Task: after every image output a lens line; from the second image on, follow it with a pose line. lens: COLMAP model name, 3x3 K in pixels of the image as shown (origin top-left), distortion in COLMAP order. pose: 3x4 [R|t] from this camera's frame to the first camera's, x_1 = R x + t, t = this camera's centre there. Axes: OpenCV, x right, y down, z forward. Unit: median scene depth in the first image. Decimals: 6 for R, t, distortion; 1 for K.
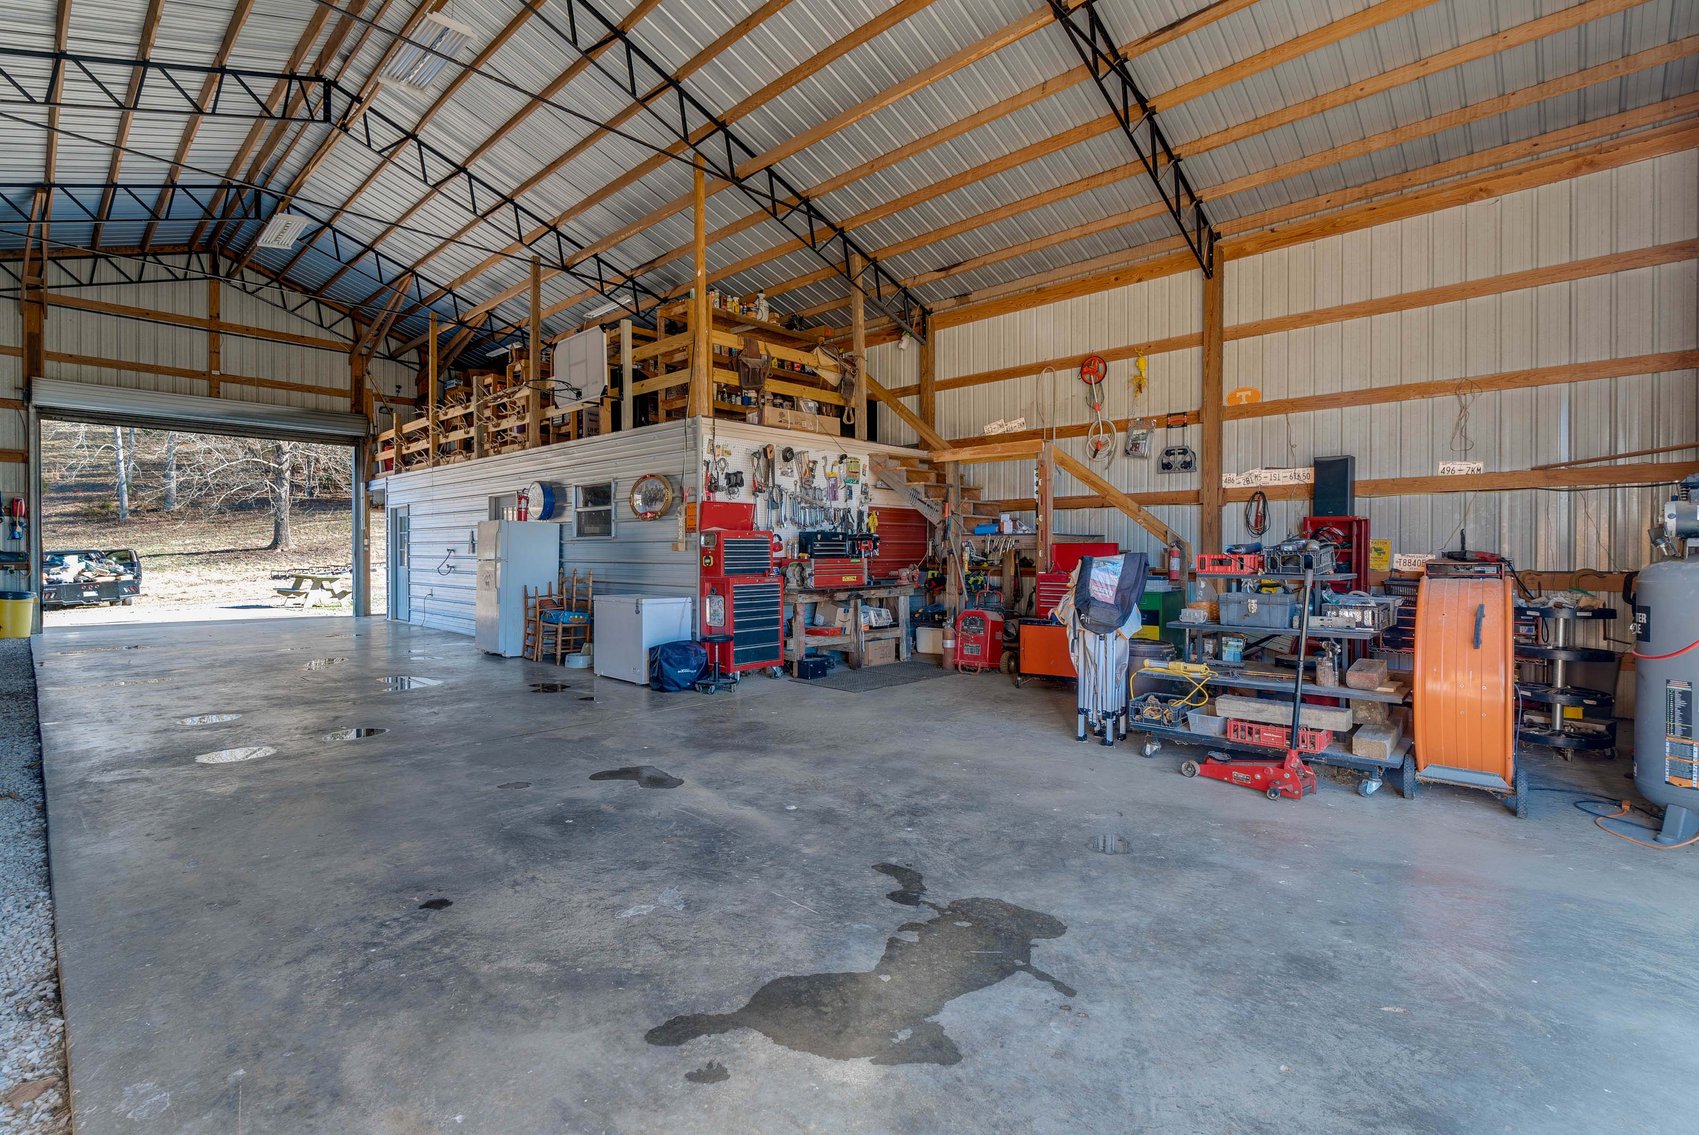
lens RADIAL K [[778.4, 0, 850.1], [0, 778.4, 568.6], [0, 0, 1]] dist [-0.009274, 0.001914]
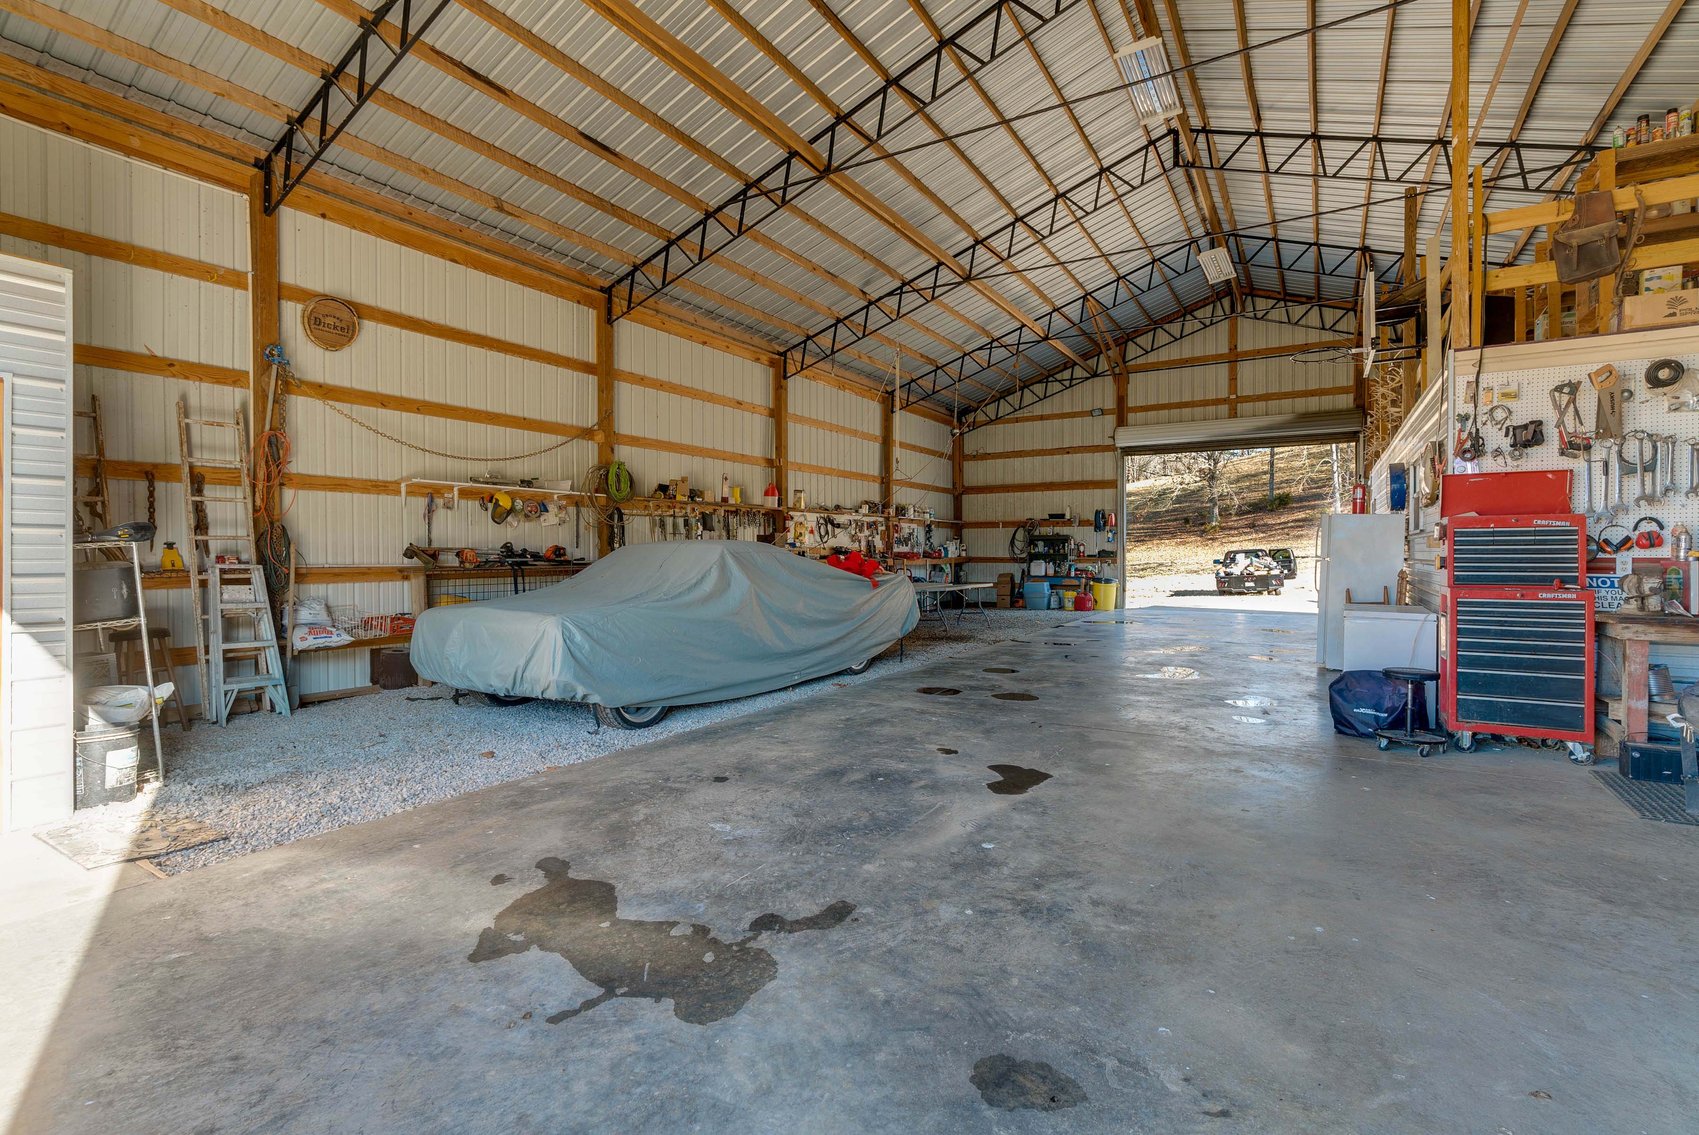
lens RADIAL K [[778.4, 0, 840.9], [0, 778.4, 563.9], [0, 0, 1]] dist [-0.009274, 0.001914]
pose [[0.194325, 0.015041, -0.980822, 0.910494], [-0.019583, 0.999743, 0.011451, -0.013630], [0.980742, 0.016982, 0.194570, 0.831014]]
